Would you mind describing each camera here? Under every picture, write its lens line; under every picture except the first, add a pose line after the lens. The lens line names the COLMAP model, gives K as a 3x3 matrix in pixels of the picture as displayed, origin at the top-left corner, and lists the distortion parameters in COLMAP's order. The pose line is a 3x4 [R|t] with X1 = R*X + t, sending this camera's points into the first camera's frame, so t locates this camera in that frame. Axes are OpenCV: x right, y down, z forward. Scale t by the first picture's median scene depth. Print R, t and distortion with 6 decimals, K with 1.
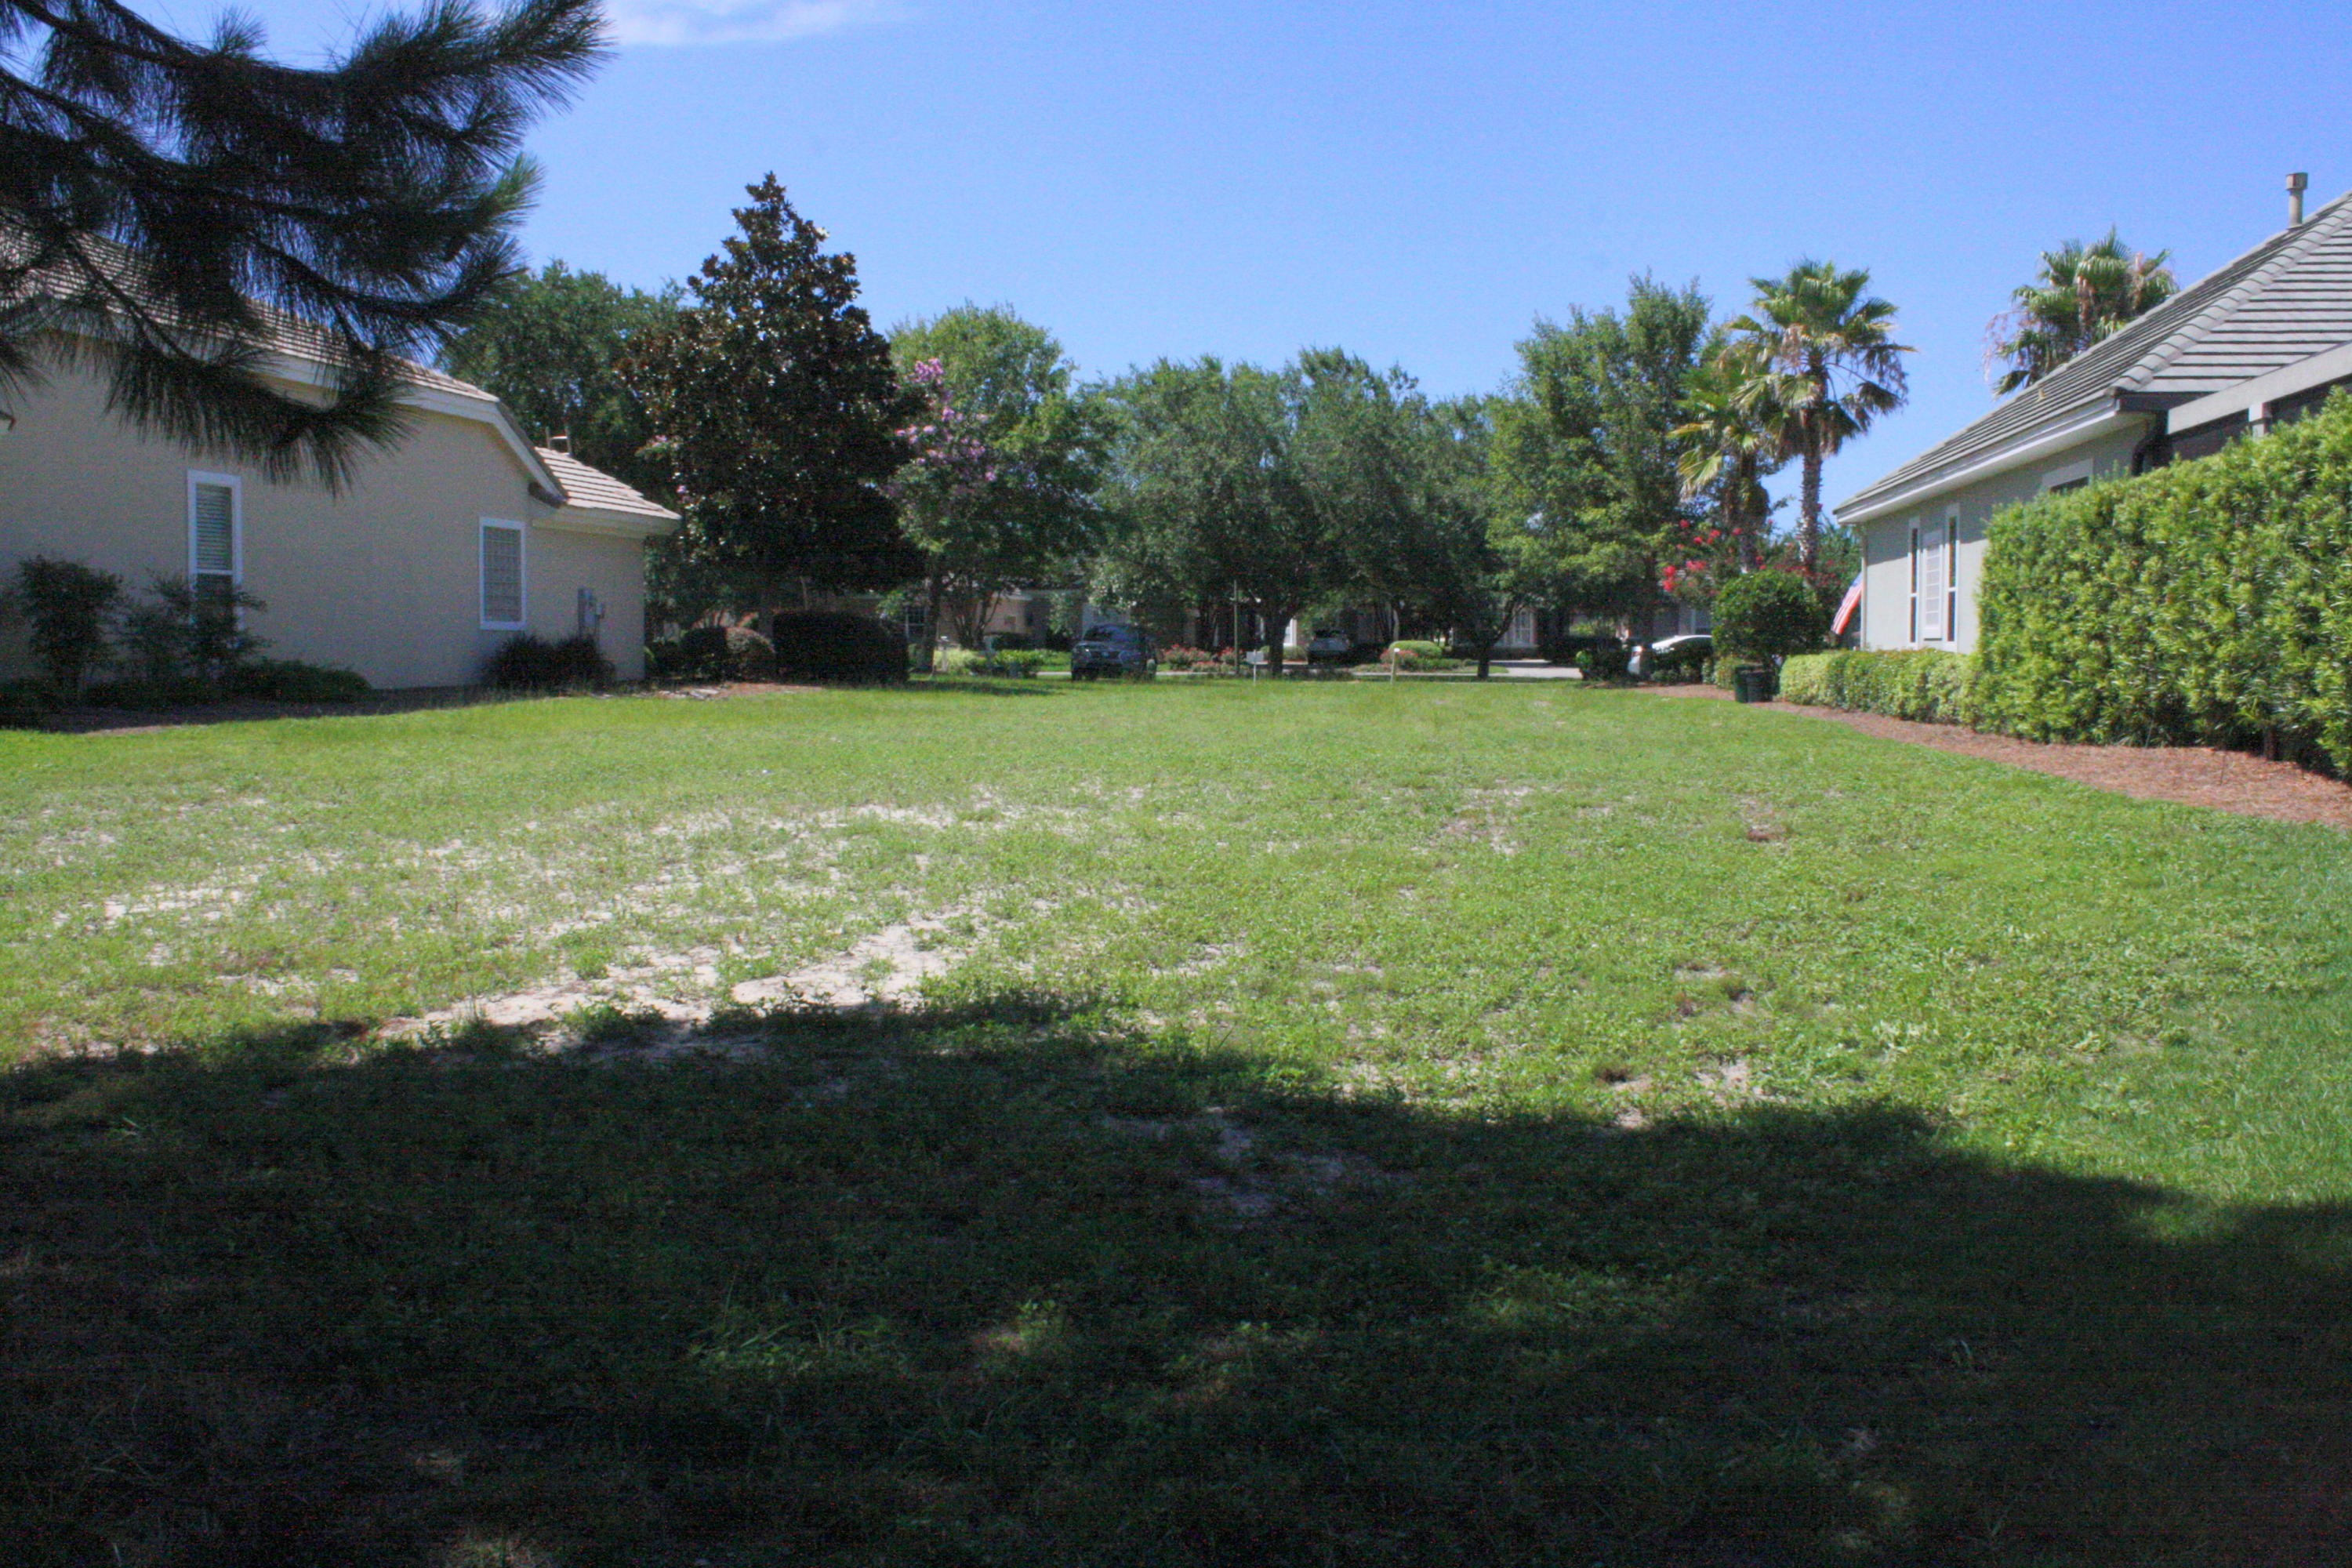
lens RADIAL K [[1353.8, 0, 1183.7], [0, 1353.8, 739.4], [0, 0, 1]] dist [-0.049701, -0.000040]
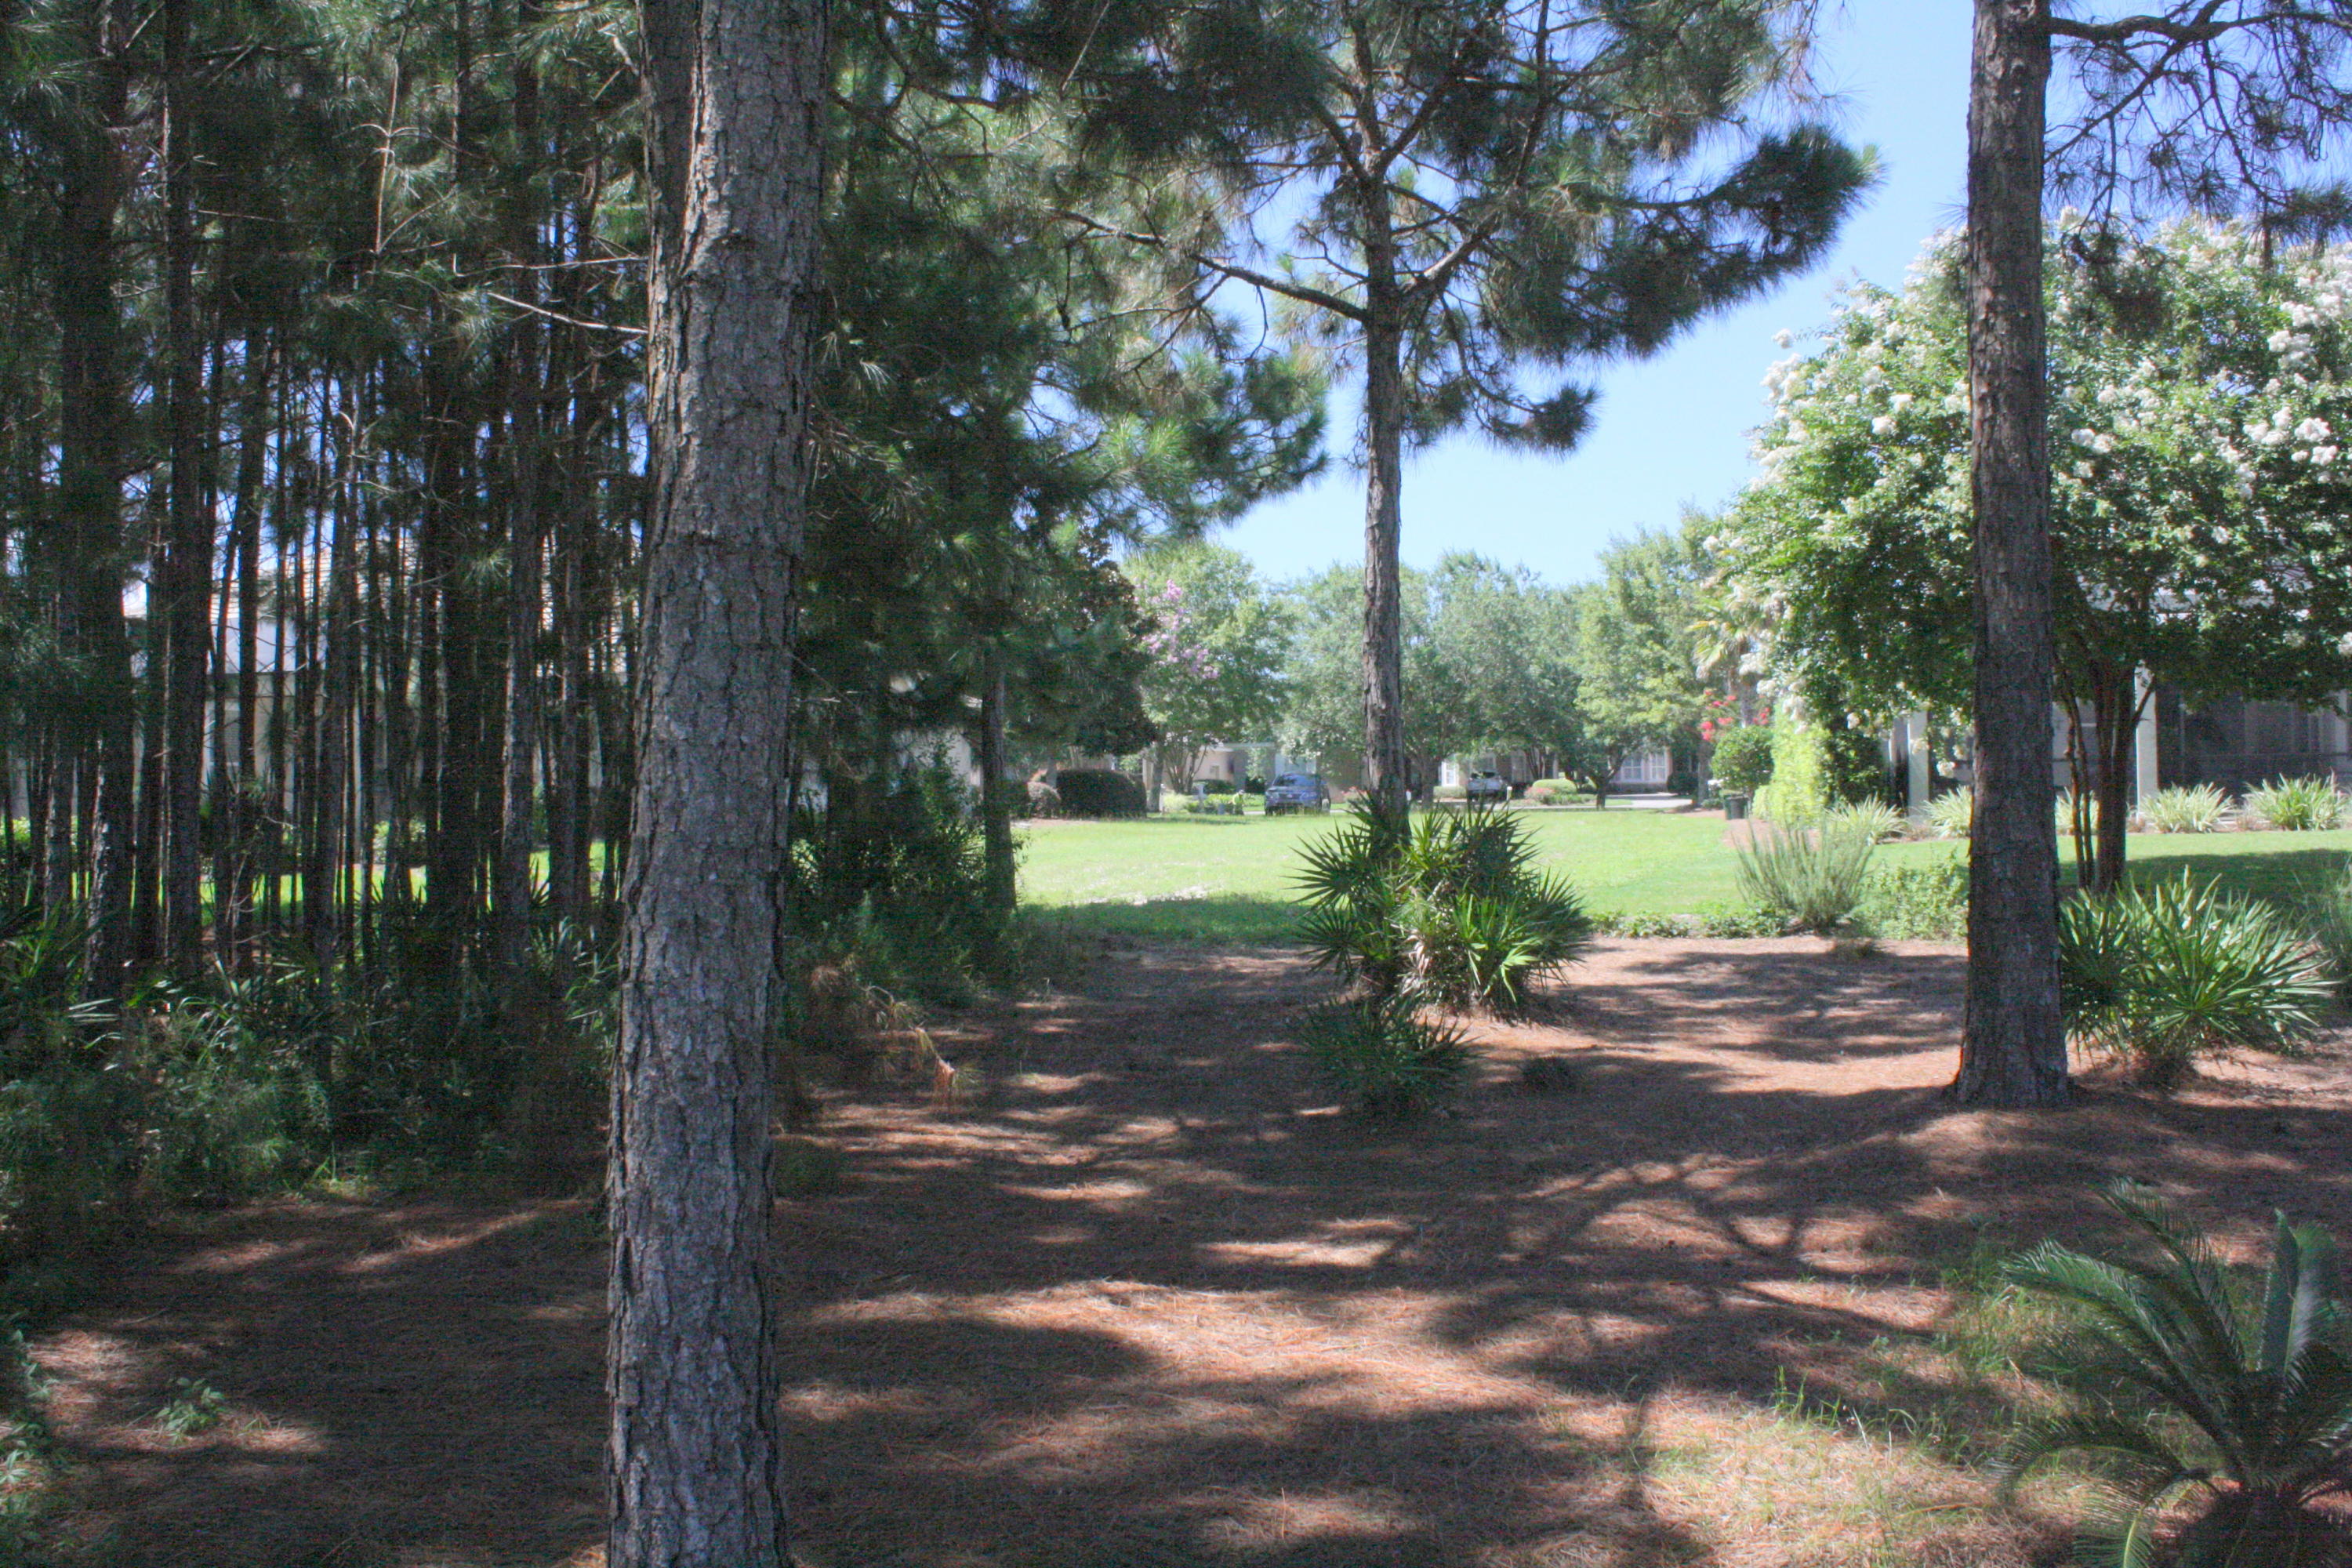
lens RADIAL K [[1353.8, 0, 1183.7], [0, 1353.8, 739.4], [0, 0, 1]] dist [-0.049701, -0.000040]
pose [[0.989032, -0.025858, -0.145422, 0.030559], [0.010432, 0.994326, -0.105860, 0.019365], [0.147334, 0.103182, 0.983690, -0.295795]]
